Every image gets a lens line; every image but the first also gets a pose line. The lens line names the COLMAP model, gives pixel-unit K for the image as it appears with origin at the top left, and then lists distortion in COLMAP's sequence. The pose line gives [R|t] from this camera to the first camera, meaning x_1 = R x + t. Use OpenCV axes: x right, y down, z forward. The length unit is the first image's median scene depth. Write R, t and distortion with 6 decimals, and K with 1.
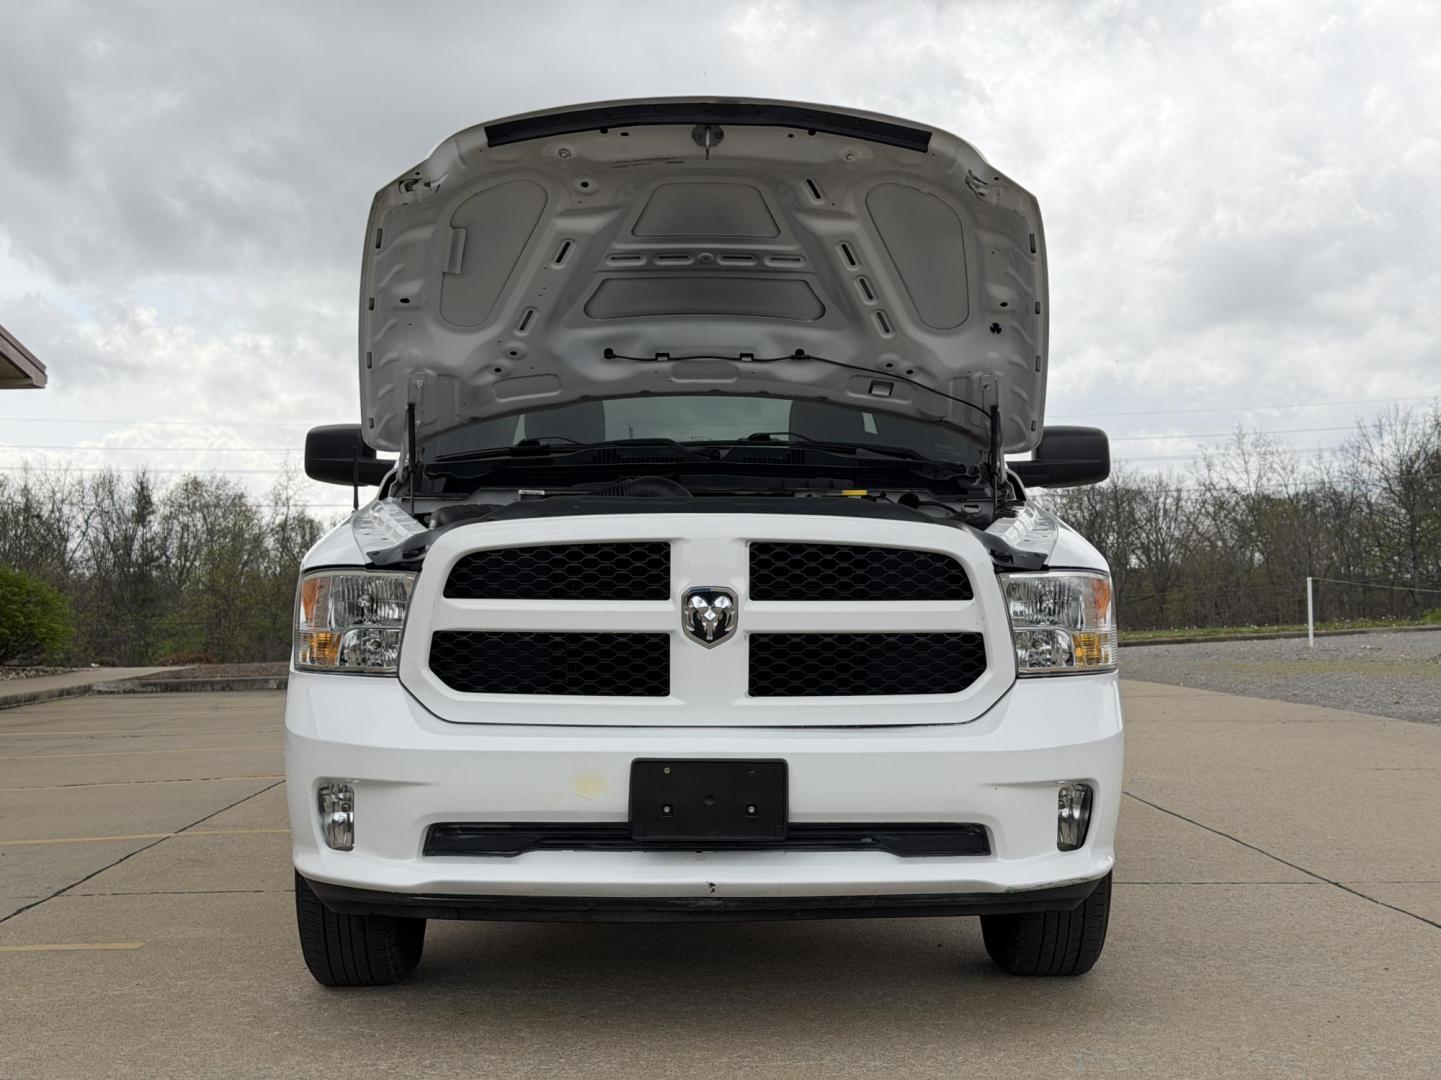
lens RADIAL K [[2129.1, 0, 729.0], [0, 2129.1, 543.0], [0, 0, 1]] dist [0.114822, 0.000000]
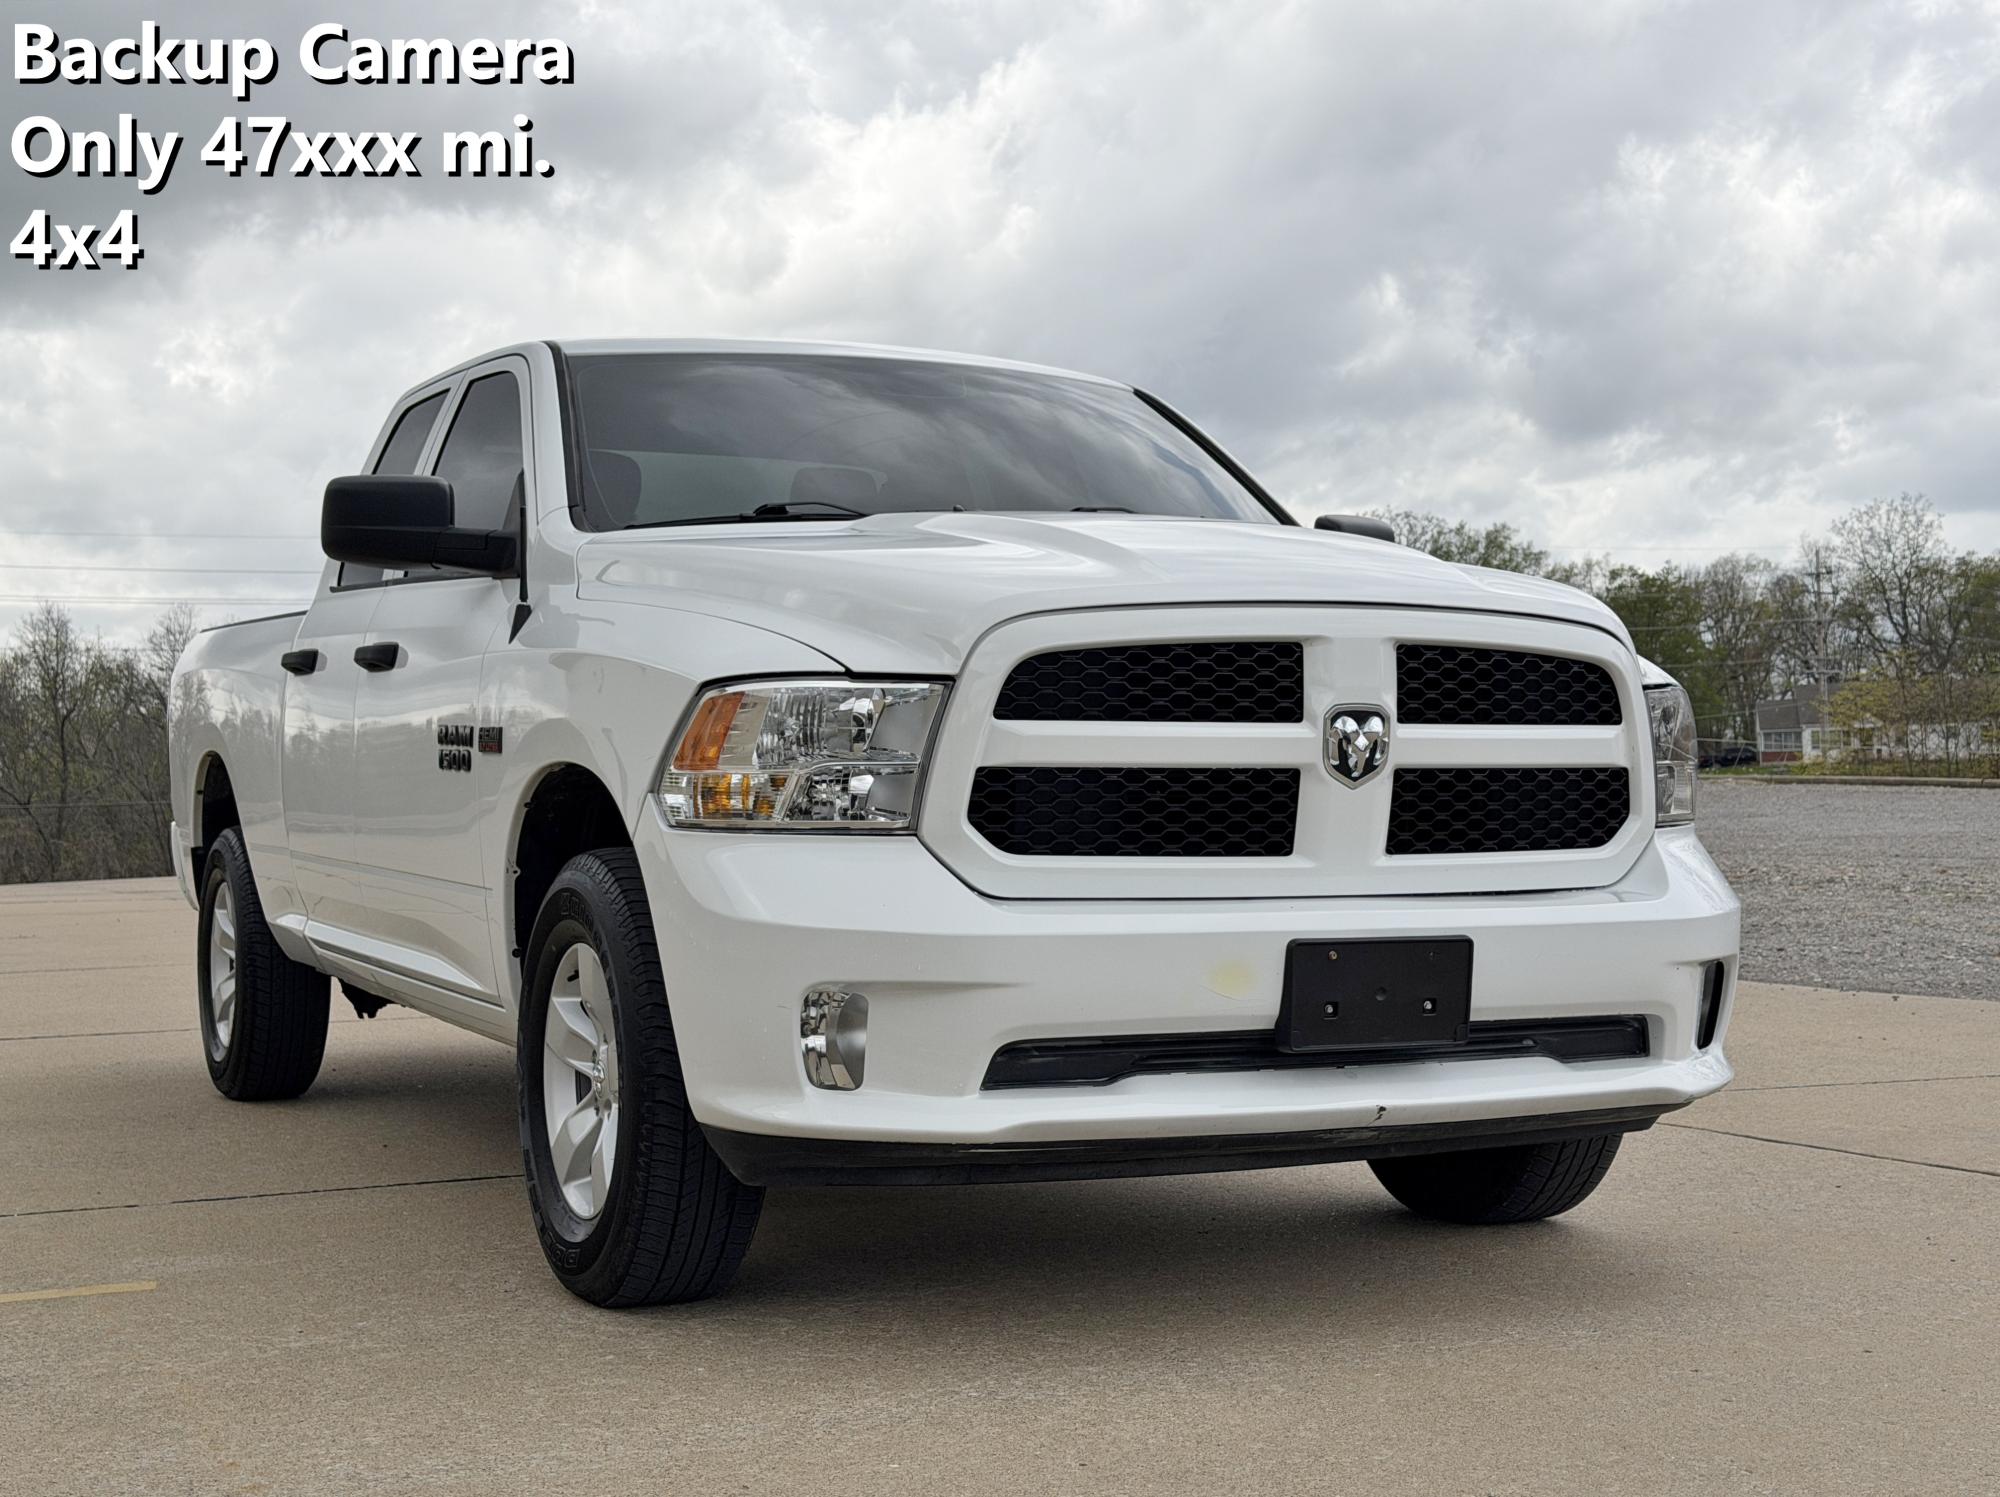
lens RADIAL K [[2955.0, 0, 991.7], [0, 2955.0, 753.3], [0, 0, 1]] dist [0.114822, 0.000000]
pose [[0.916020, -0.001284, 0.401130, -0.526800], [-0.001131, 0.999983, 0.005784, 0.031573], [-0.401131, -0.005752, 0.916003, 0.120389]]
